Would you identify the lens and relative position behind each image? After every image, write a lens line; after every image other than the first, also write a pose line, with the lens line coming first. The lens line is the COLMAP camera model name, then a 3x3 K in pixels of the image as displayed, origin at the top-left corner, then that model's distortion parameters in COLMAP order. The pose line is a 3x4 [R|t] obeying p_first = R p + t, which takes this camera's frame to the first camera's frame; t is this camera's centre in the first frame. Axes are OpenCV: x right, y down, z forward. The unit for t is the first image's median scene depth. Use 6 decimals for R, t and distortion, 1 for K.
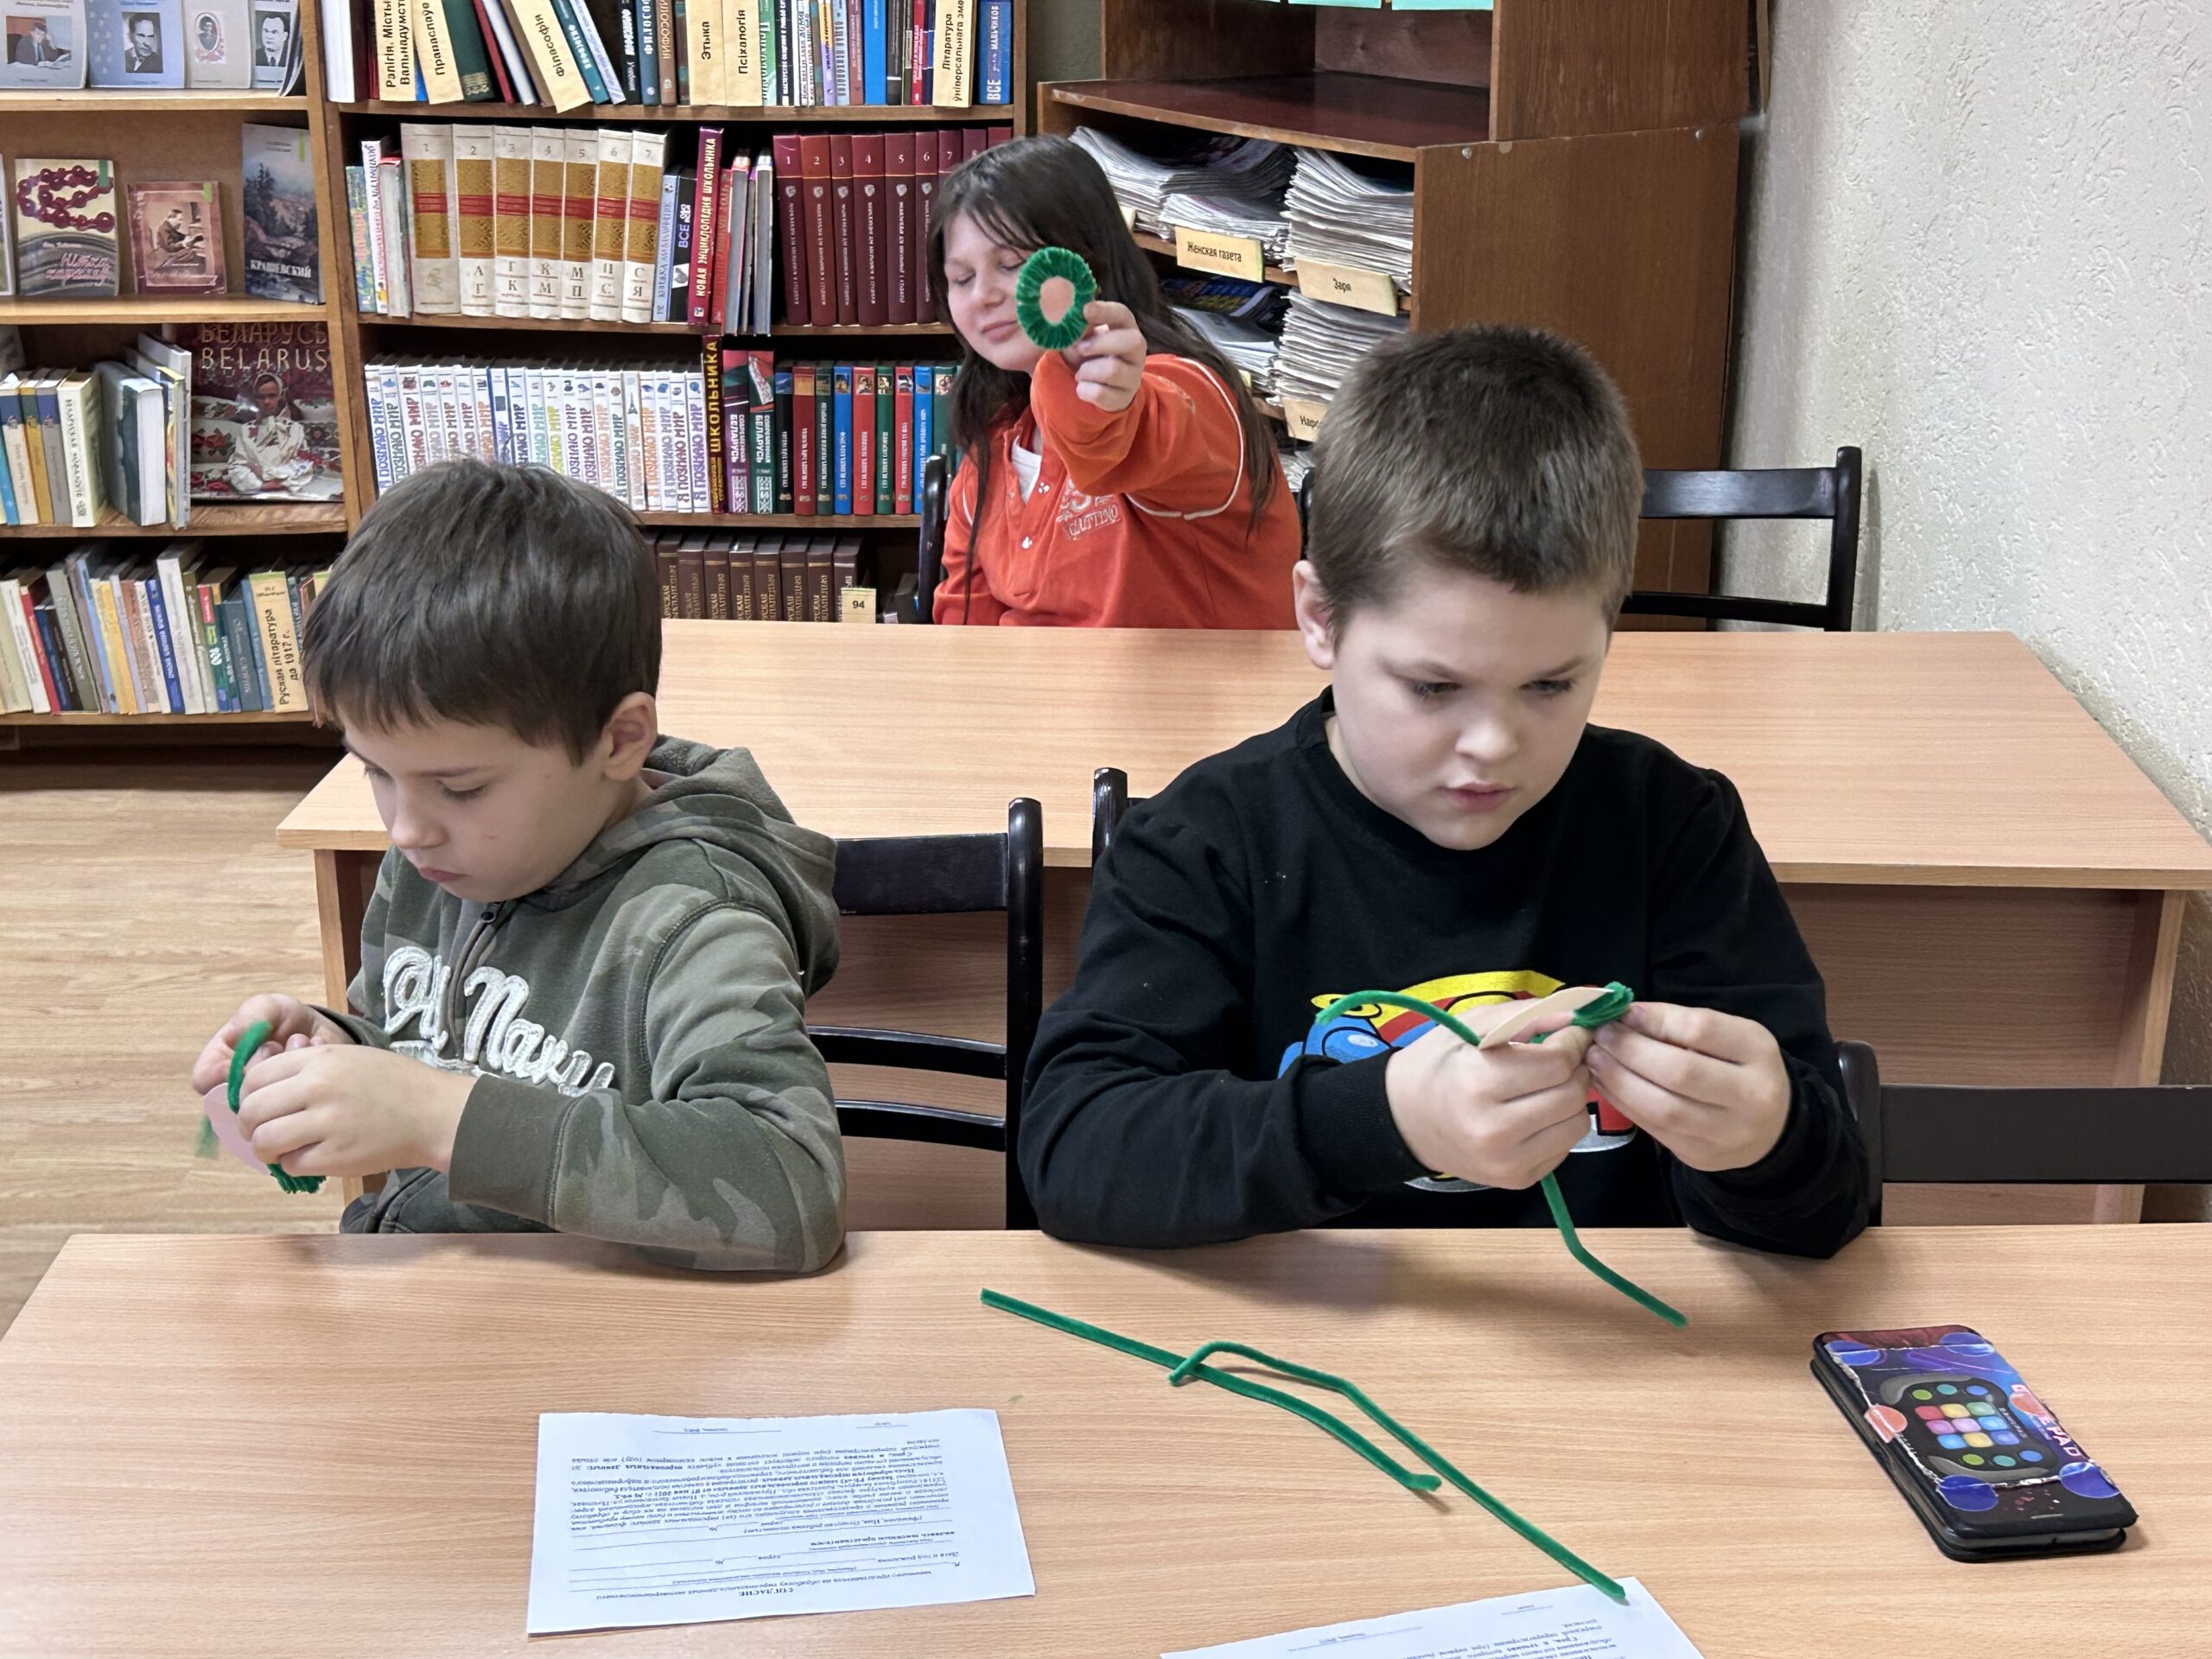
lens RADIAL K [[2892.1, 0, 1104.7], [0, 2892.1, 829.3], [0, 0, 1]] dist [0.023322, 0.000000]
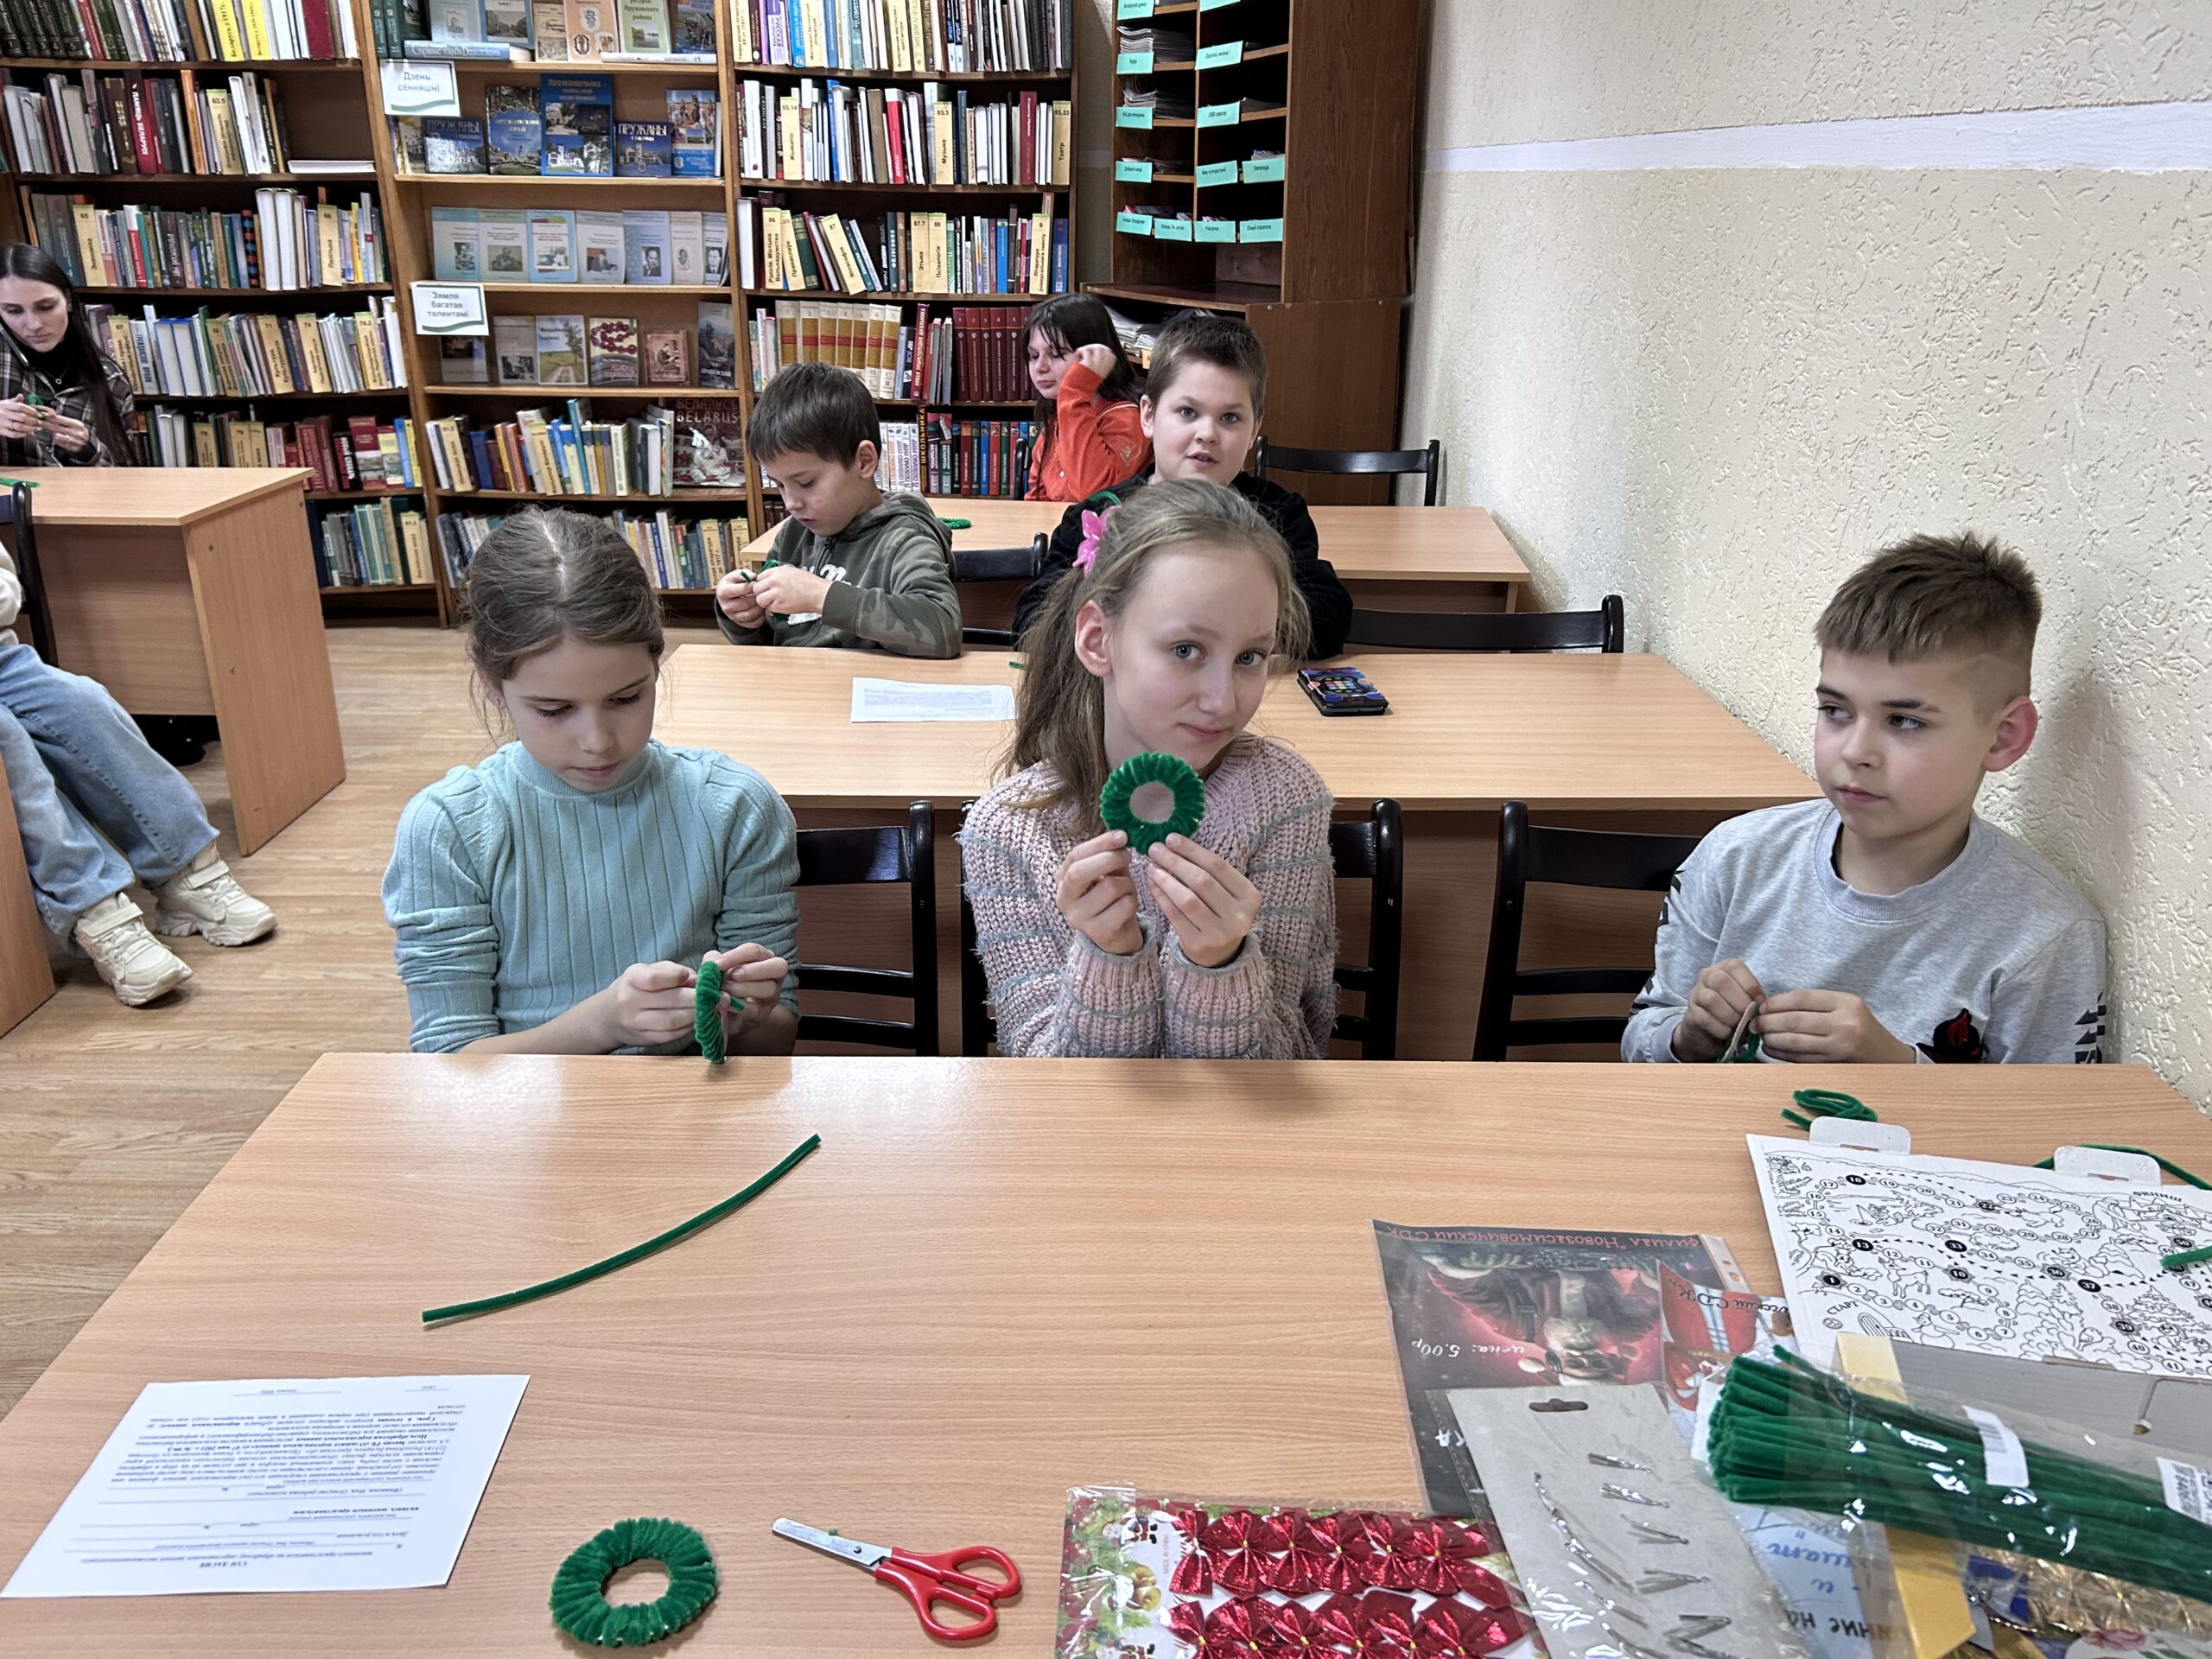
lens RADIAL K [[1680.8, 0, 1107.6], [0, 1680.8, 829.8], [0, 0, 1]] dist [0.030551, -0.015488]
pose [[0.999526, 0.017777, -0.025120, 0.033460], [-0.016956, 0.999327, 0.032536, 0.092989], [0.025682, -0.032095, 0.999155, -0.217988]]
